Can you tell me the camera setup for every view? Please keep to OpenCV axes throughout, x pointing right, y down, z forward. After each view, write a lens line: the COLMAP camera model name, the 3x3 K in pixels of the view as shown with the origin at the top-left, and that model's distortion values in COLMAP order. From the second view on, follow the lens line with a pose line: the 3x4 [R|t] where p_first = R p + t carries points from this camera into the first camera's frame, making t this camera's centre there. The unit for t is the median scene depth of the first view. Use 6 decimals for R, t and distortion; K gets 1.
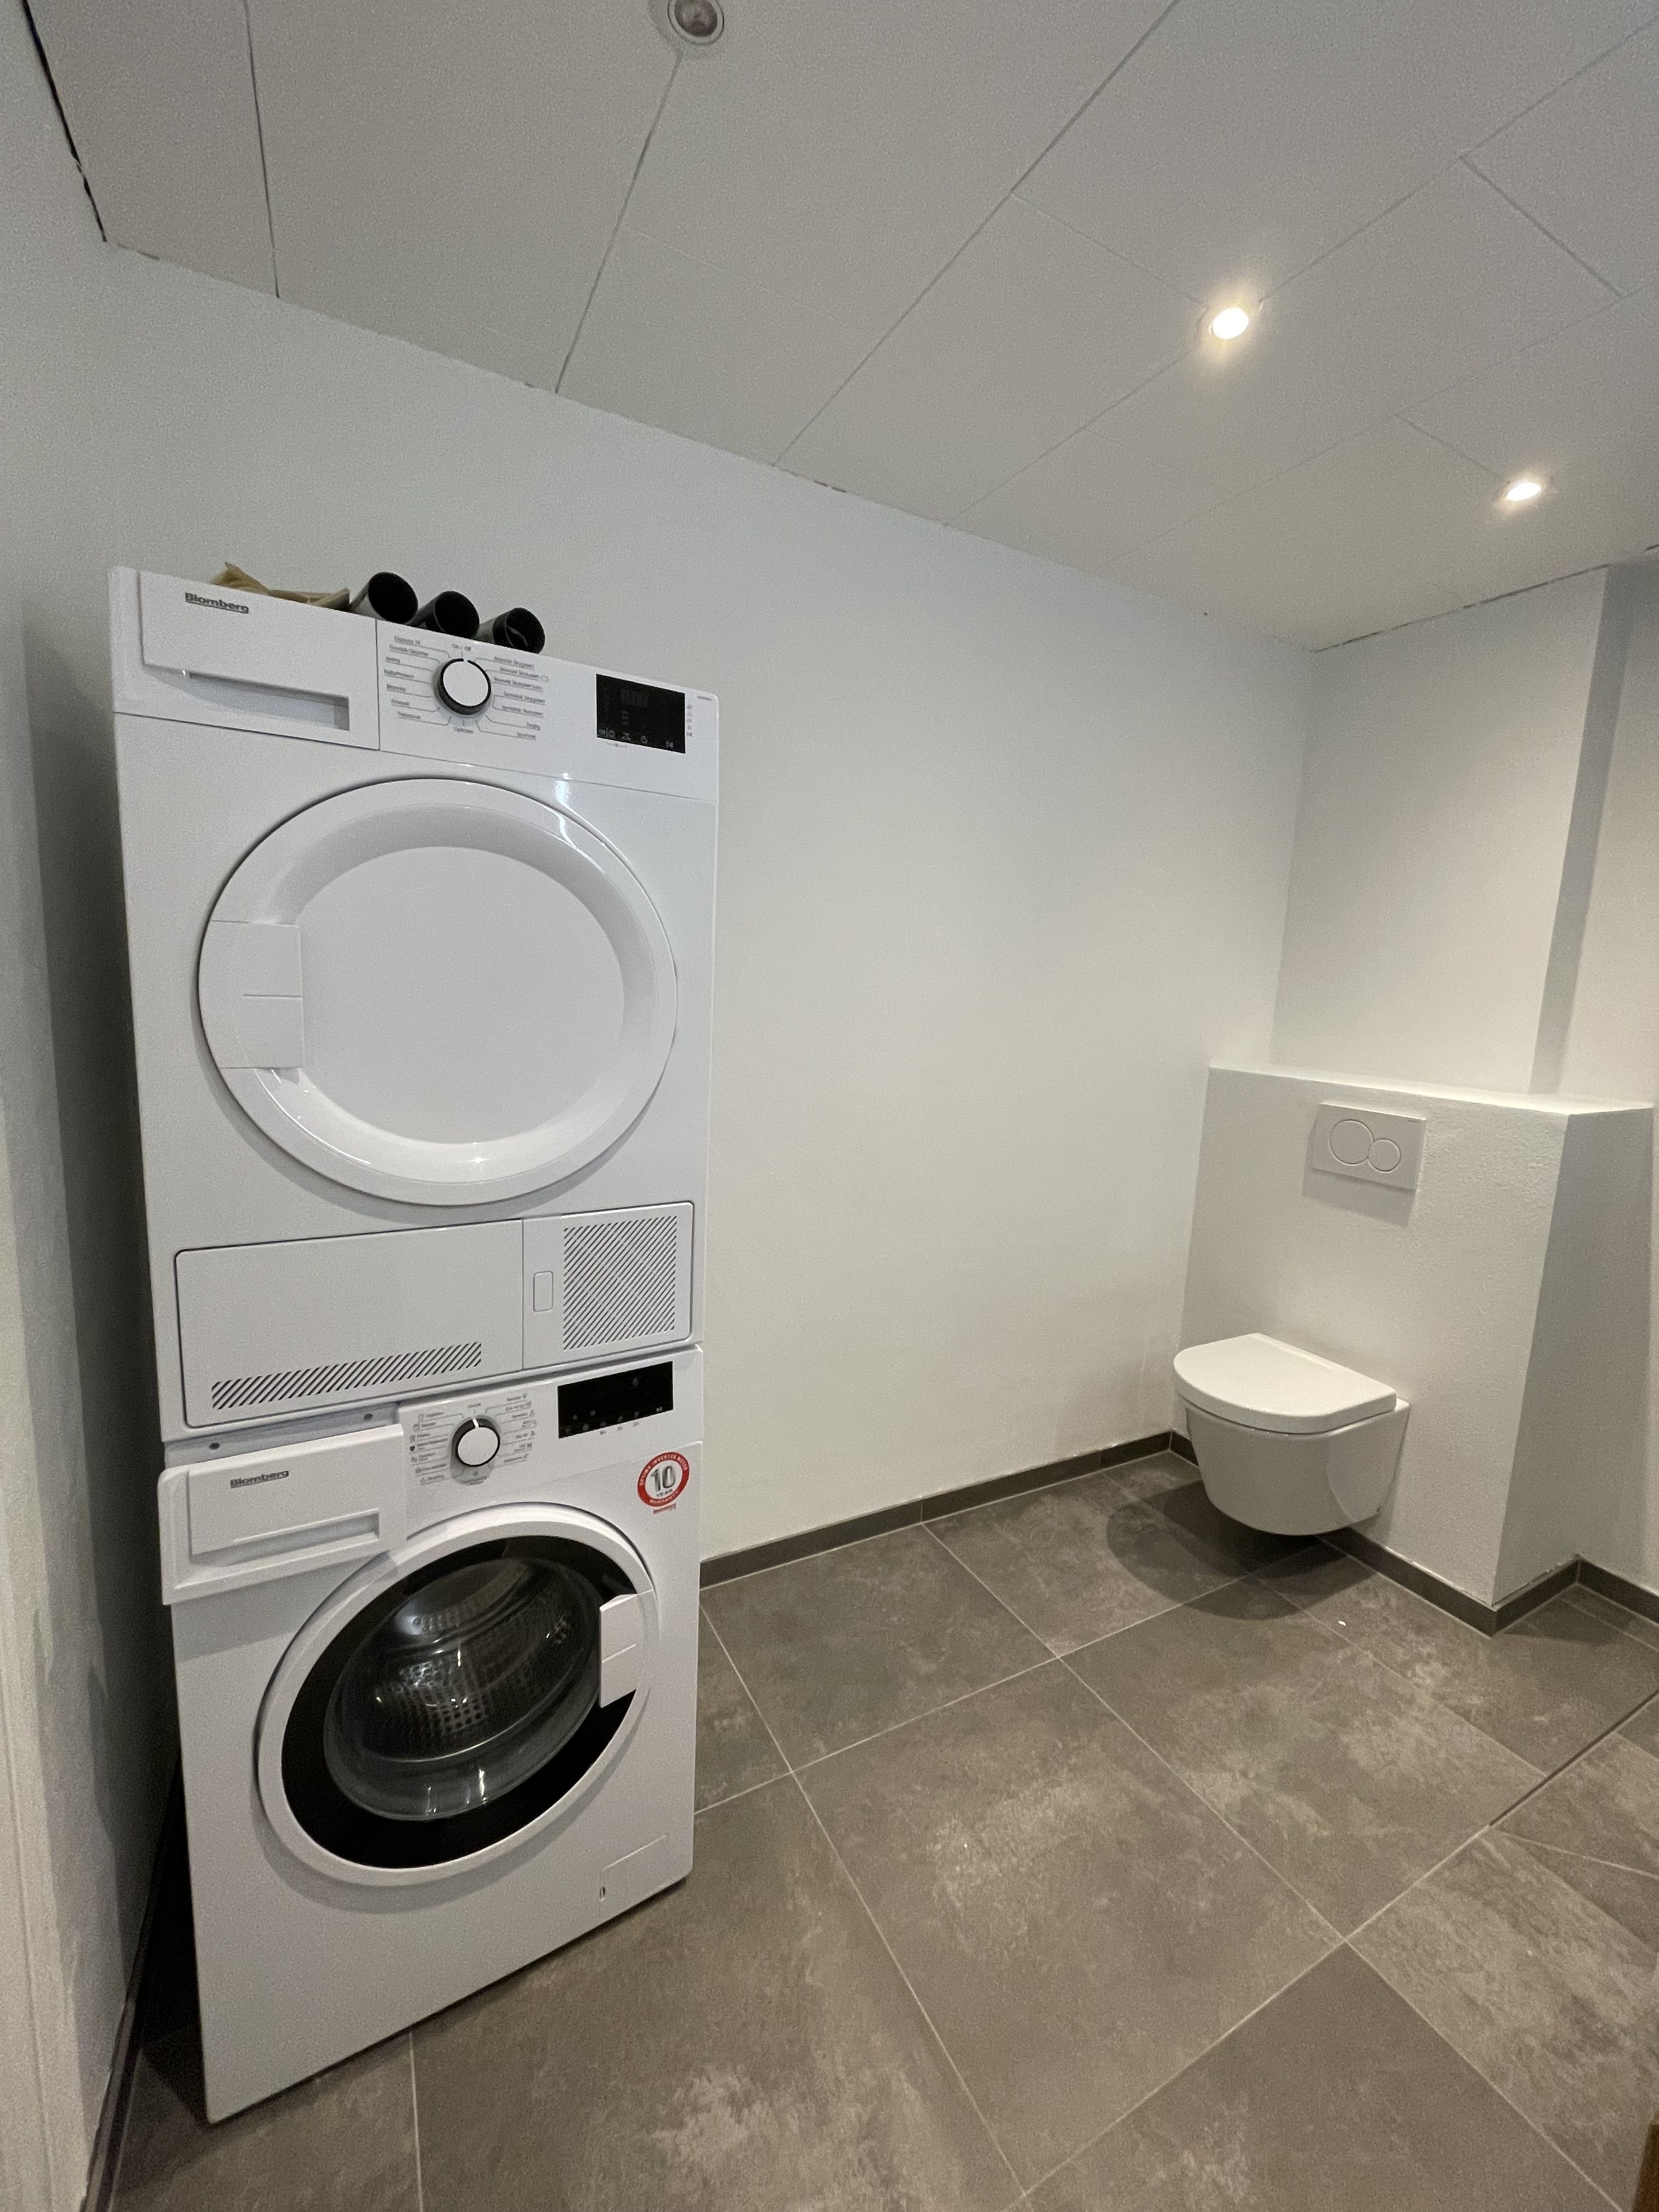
lens RADIAL K [[890.6, 0, 832.5], [0, 890.6, 1100.8], [0, 0, 1]] dist [-0.002898, -0.000476]
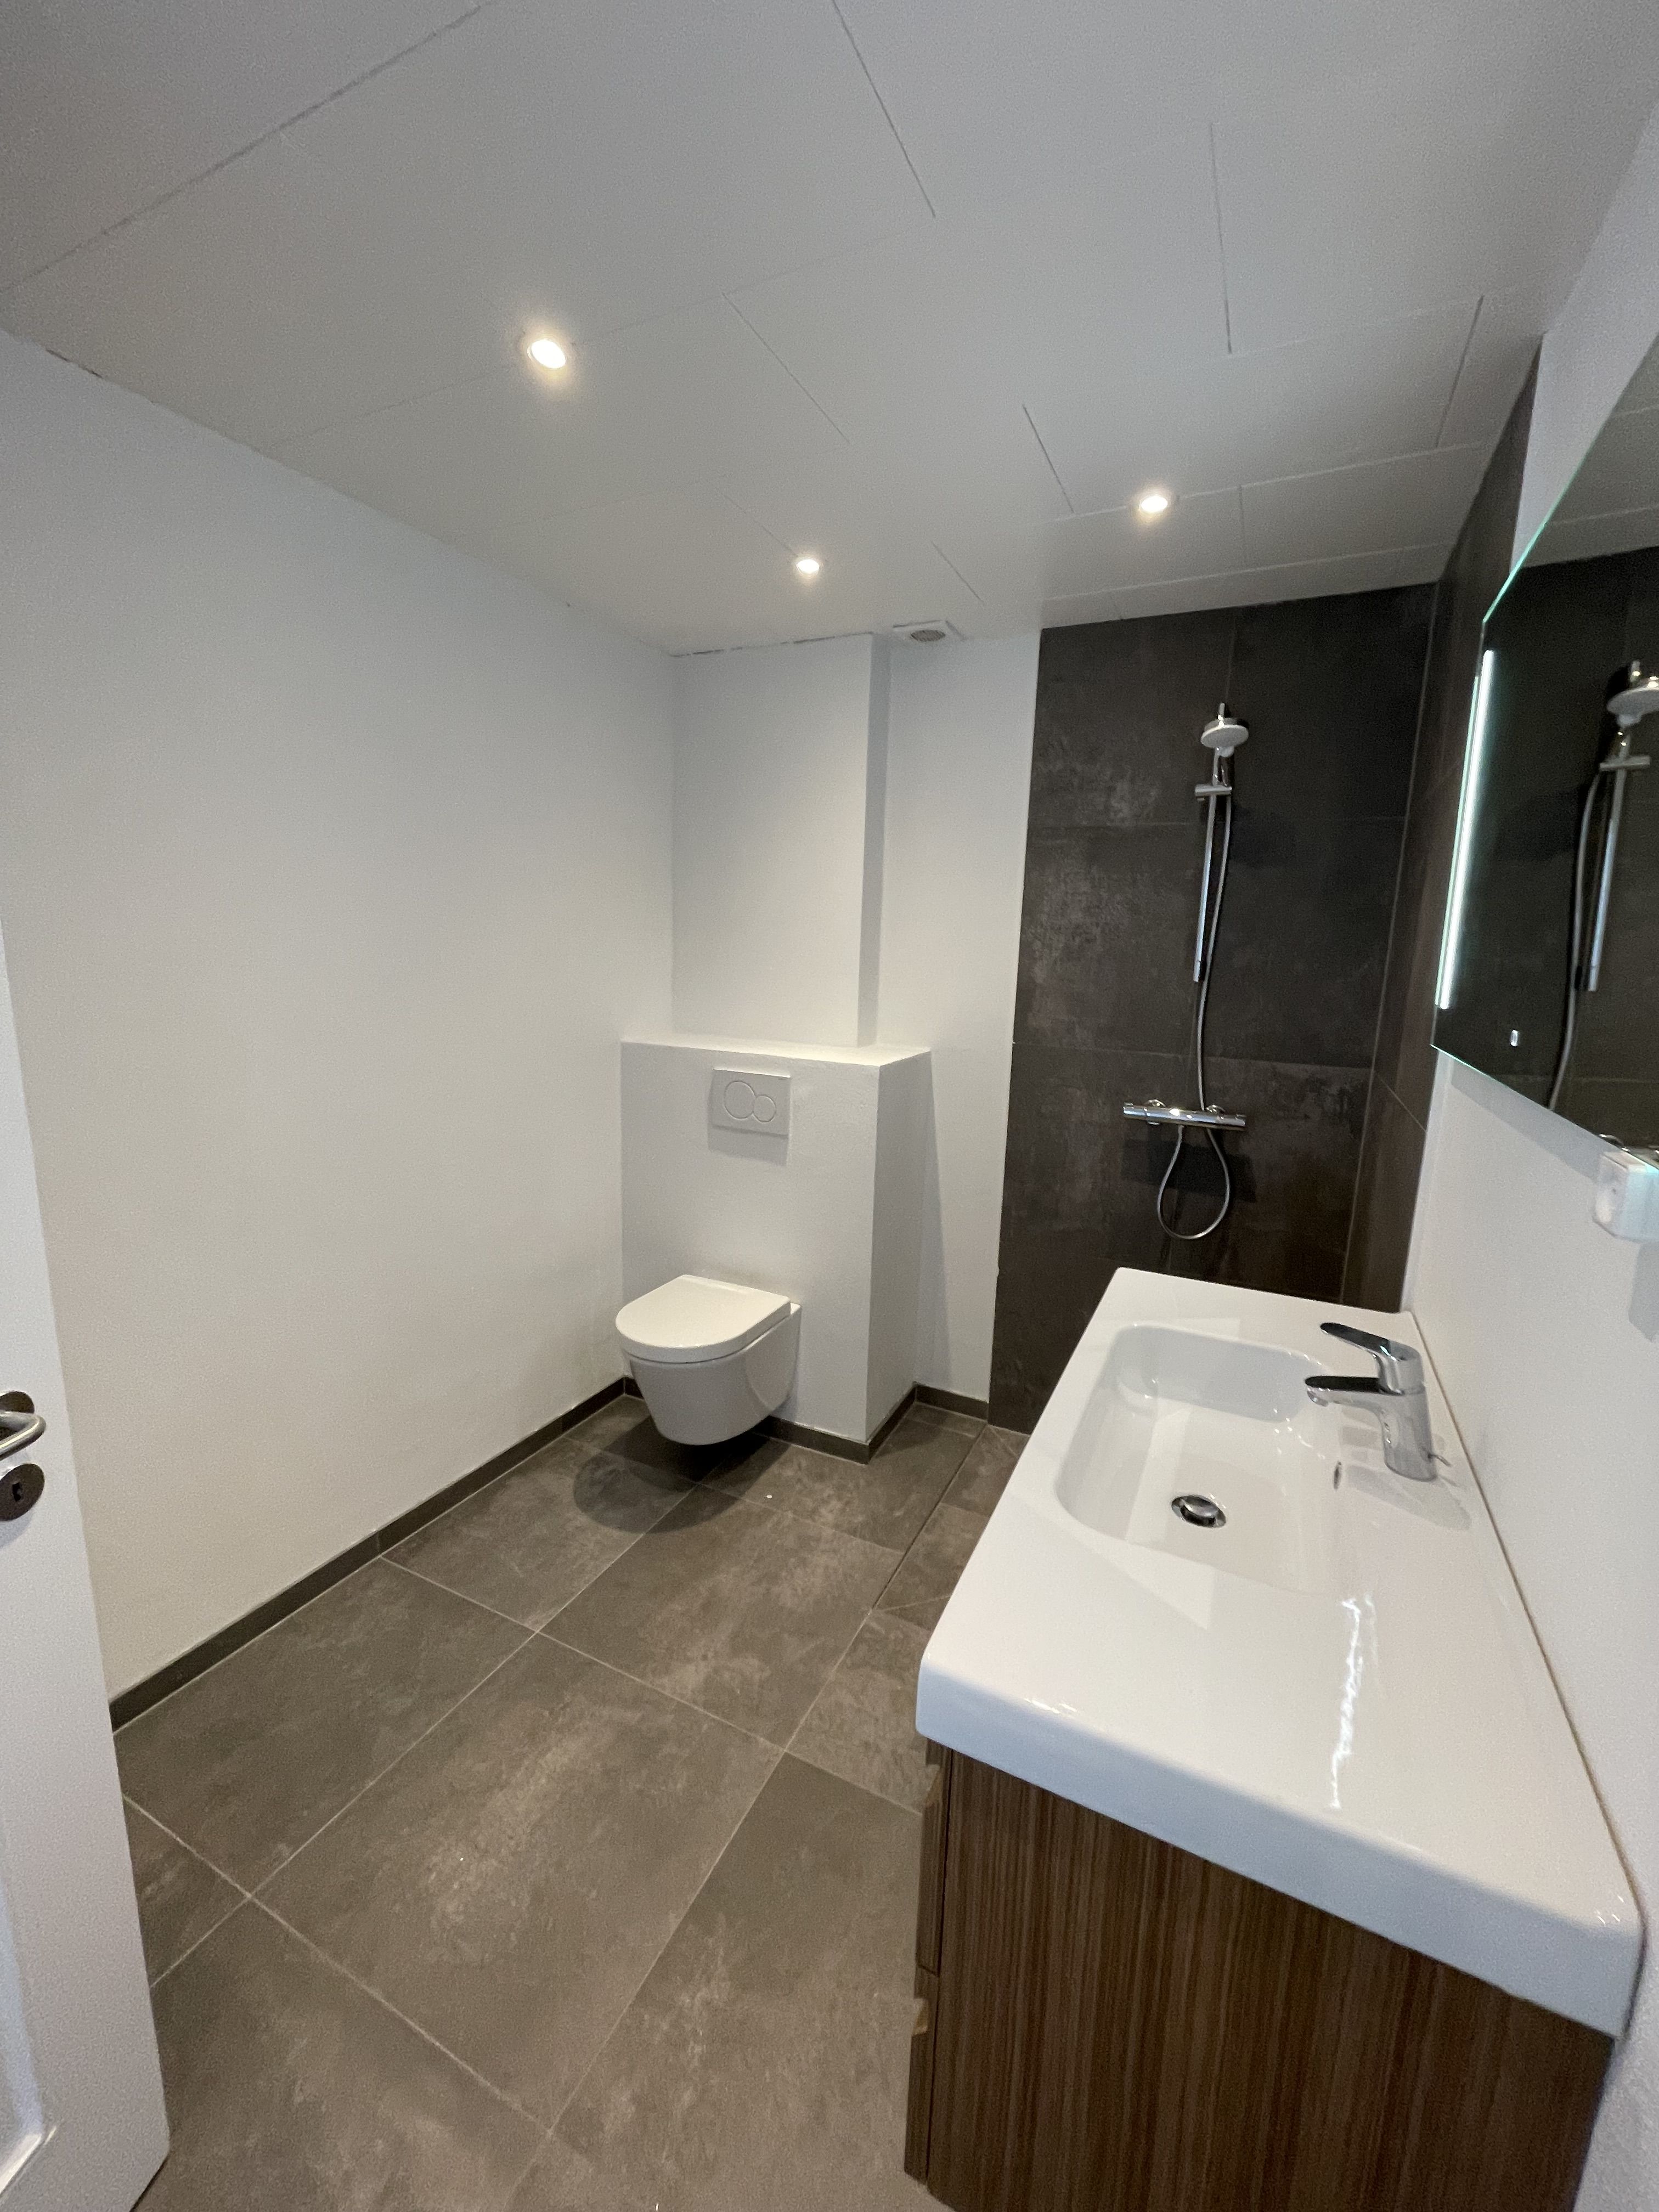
lens RADIAL K [[890.6, 0, 833.3], [0, 890.6, 1099.9], [0, 0, 1]] dist [-0.002898, -0.000476]
pose [[0.813949, -0.120905, 0.568216, 0.018889], [0.084973, 0.992361, 0.089434, -0.058225], [-0.574688, -0.024512, 0.818005, -0.038774]]
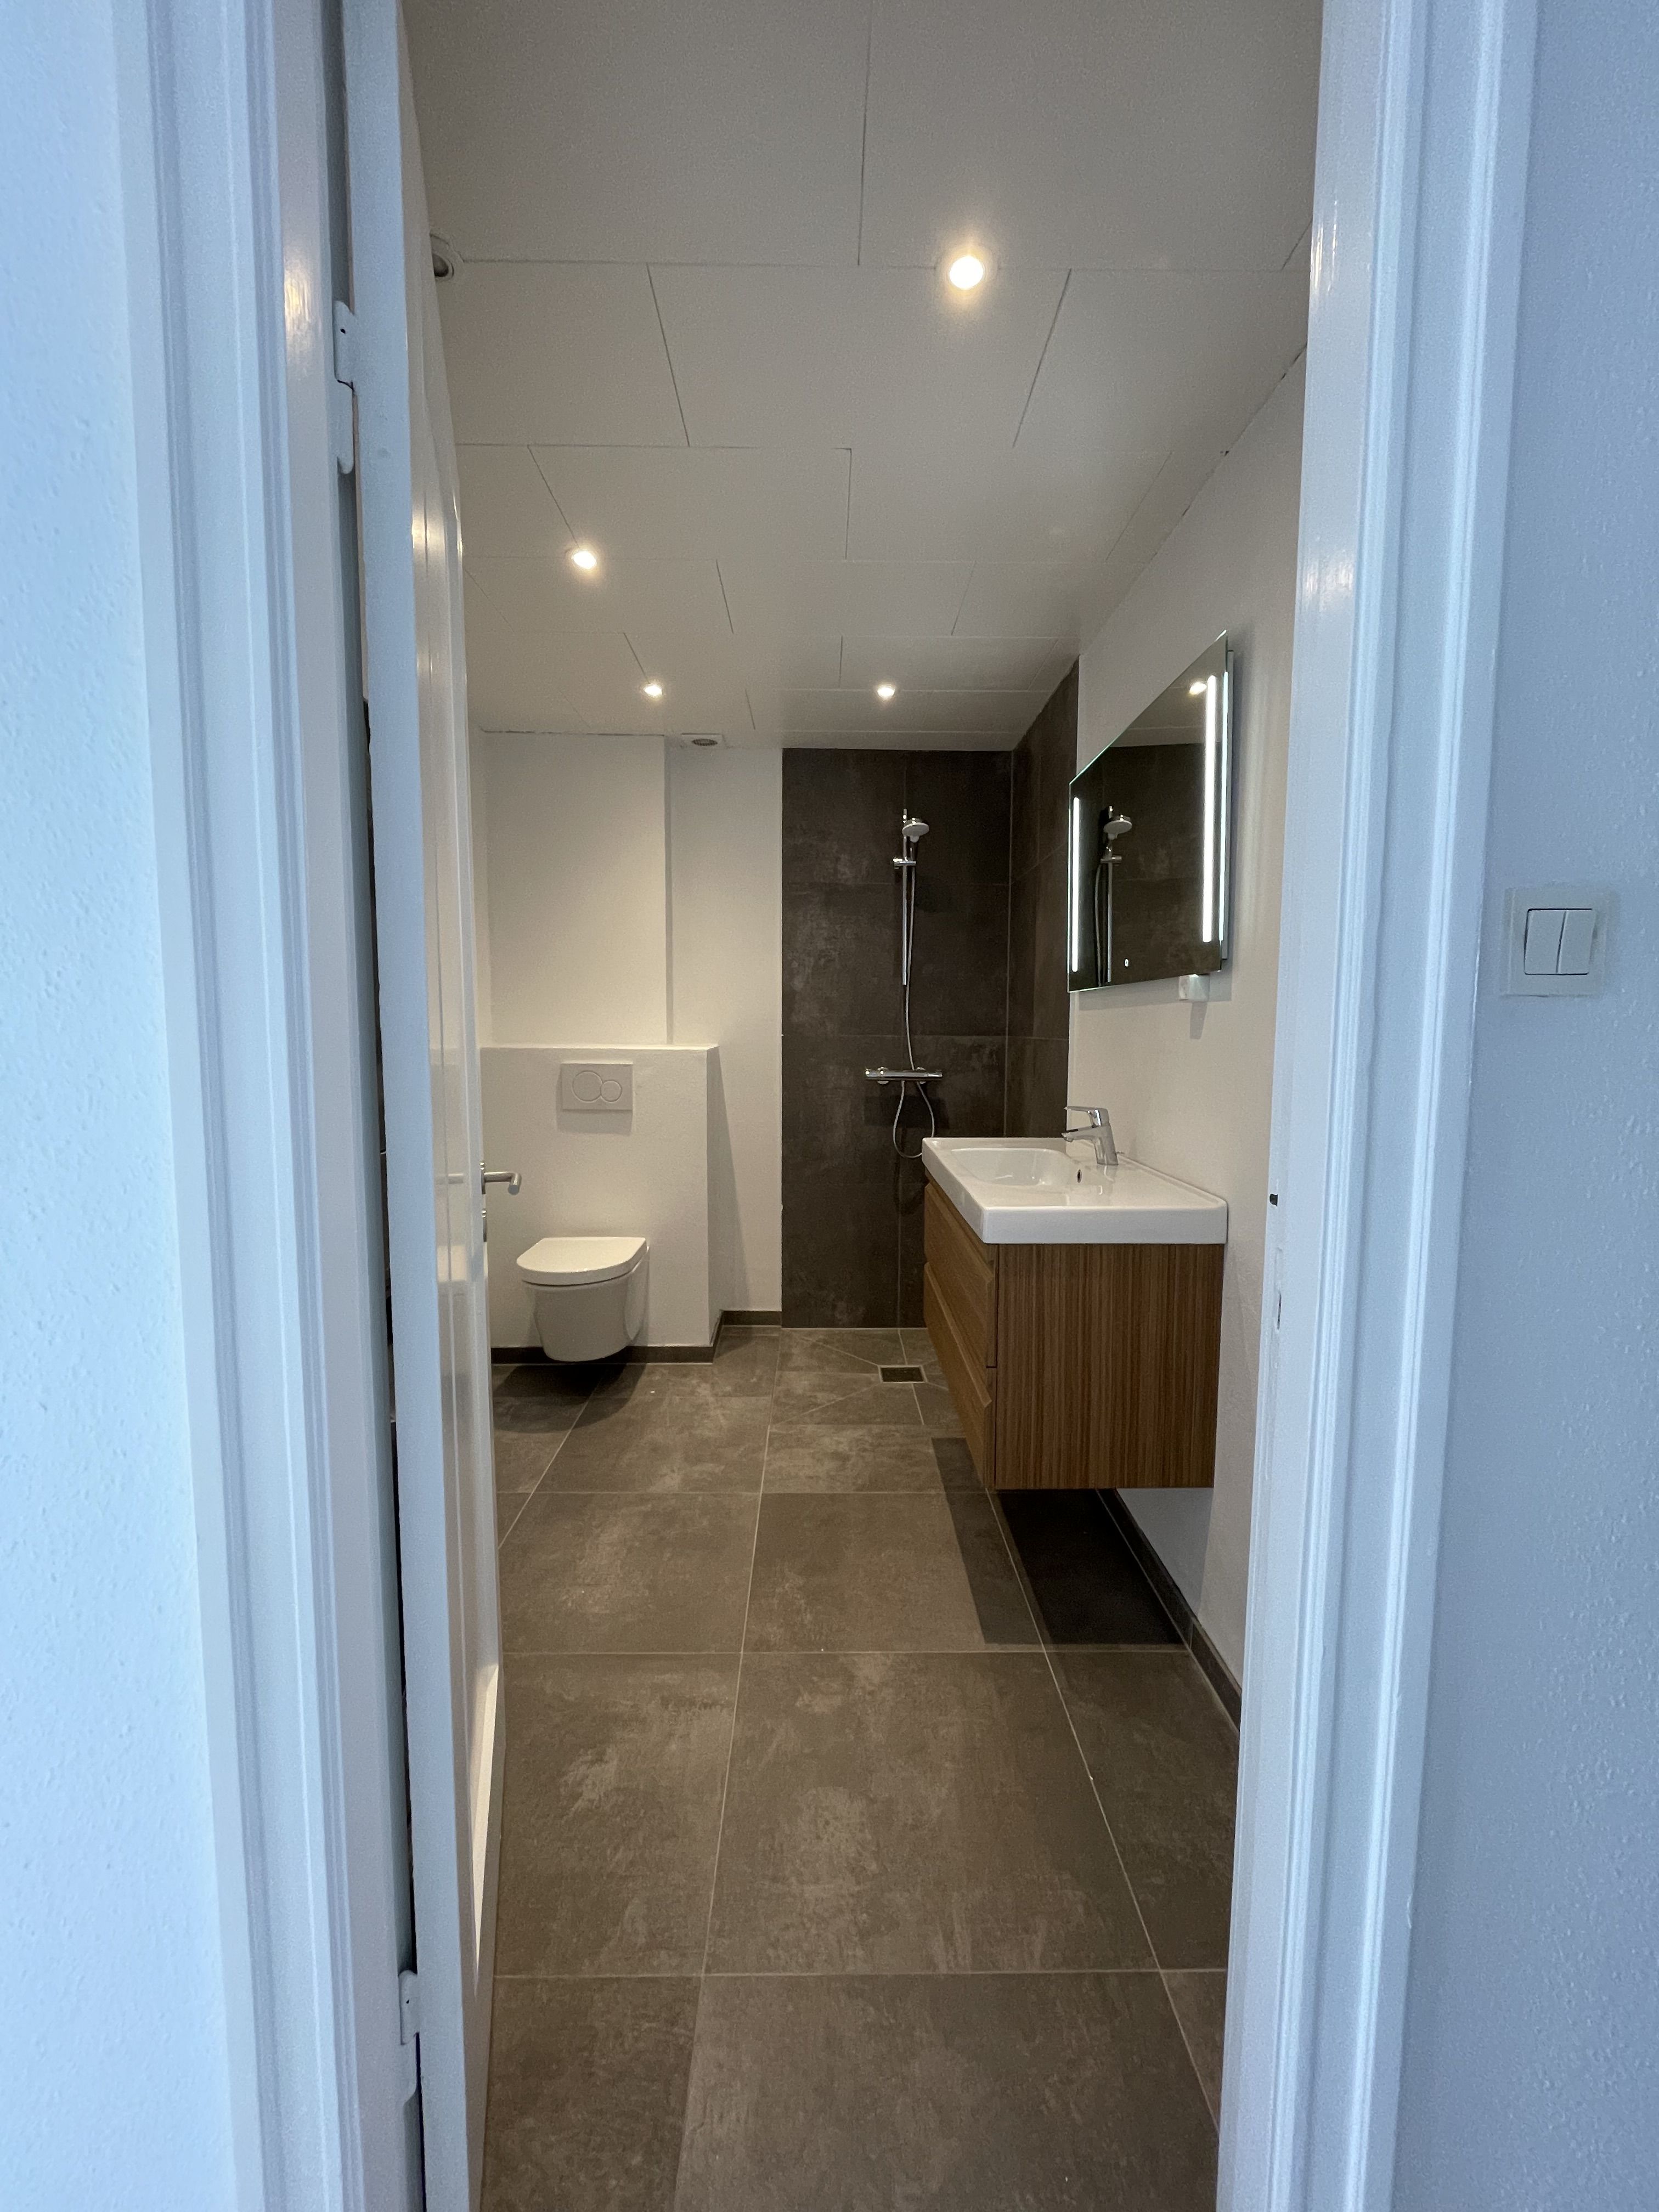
lens RADIAL K [[890.6, 0, 835.3], [0, 890.6, 1098.3], [0, 0, 1]] dist [-0.002898, -0.000476]
pose [[0.458189, -0.113449, 0.881585, -0.627774], [0.135079, 0.989189, 0.057091, 0.045471], [-0.878531, 0.092926, 0.468560, -0.046068]]
